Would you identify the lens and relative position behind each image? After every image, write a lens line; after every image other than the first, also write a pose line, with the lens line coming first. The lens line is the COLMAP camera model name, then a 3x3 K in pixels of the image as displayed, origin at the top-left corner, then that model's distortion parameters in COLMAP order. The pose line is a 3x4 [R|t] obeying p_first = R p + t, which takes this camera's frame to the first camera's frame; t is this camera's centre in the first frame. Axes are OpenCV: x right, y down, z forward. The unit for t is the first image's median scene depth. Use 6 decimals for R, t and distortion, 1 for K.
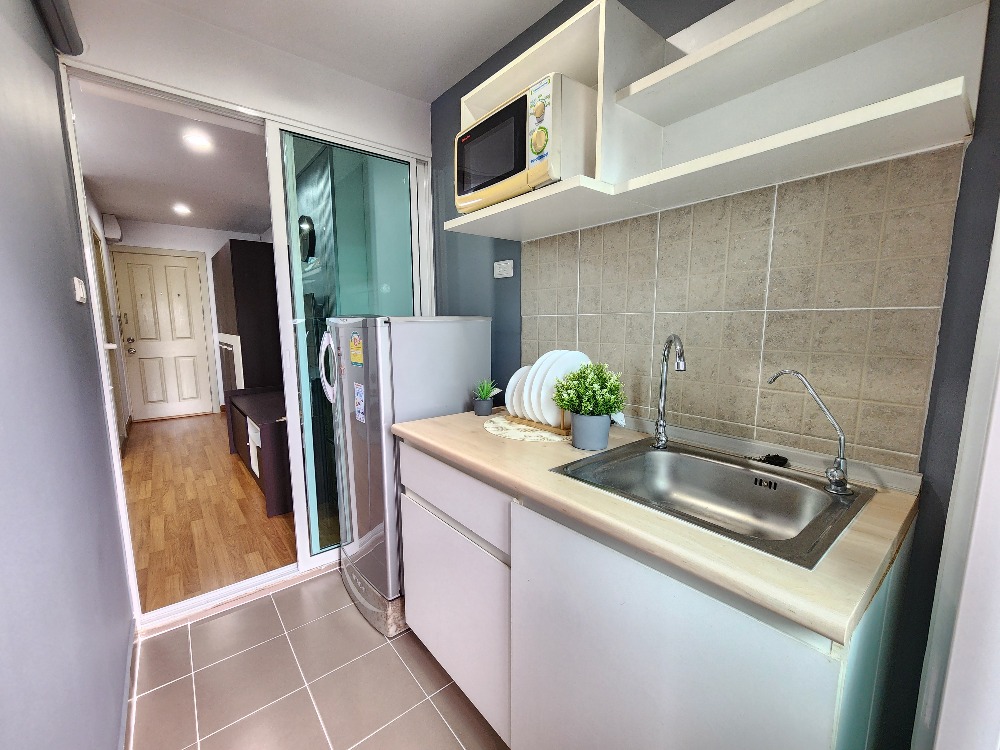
lens RADIAL K [[410.5, 0, 490.1], [0, 410.5, 377.5], [0, 0, 1]] dist [0.001062, 0.000682]
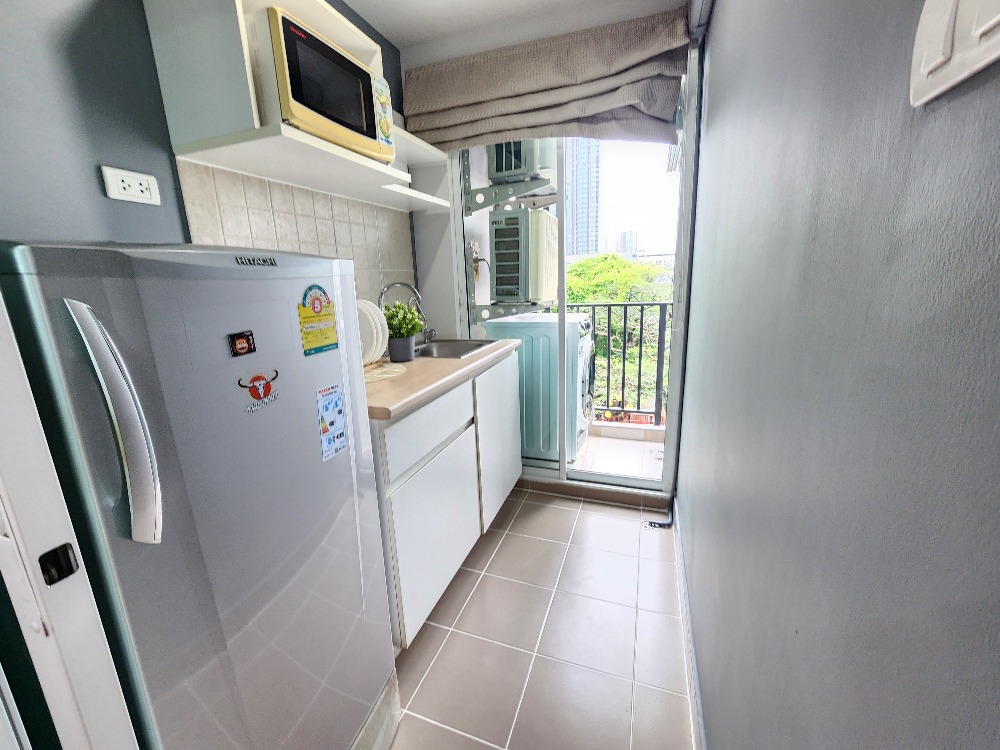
lens RADIAL K [[413.0, 0, 489.6], [0, 413.0, 378.5], [0, 0, 1]] dist [0.001532, 0.000889]
pose [[-0.509722, -0.174982, 0.842357, -0.735401], [0.166241, 0.940614, 0.295987, -0.098594], [-0.844125, 0.290905, -0.450363, 0.893133]]
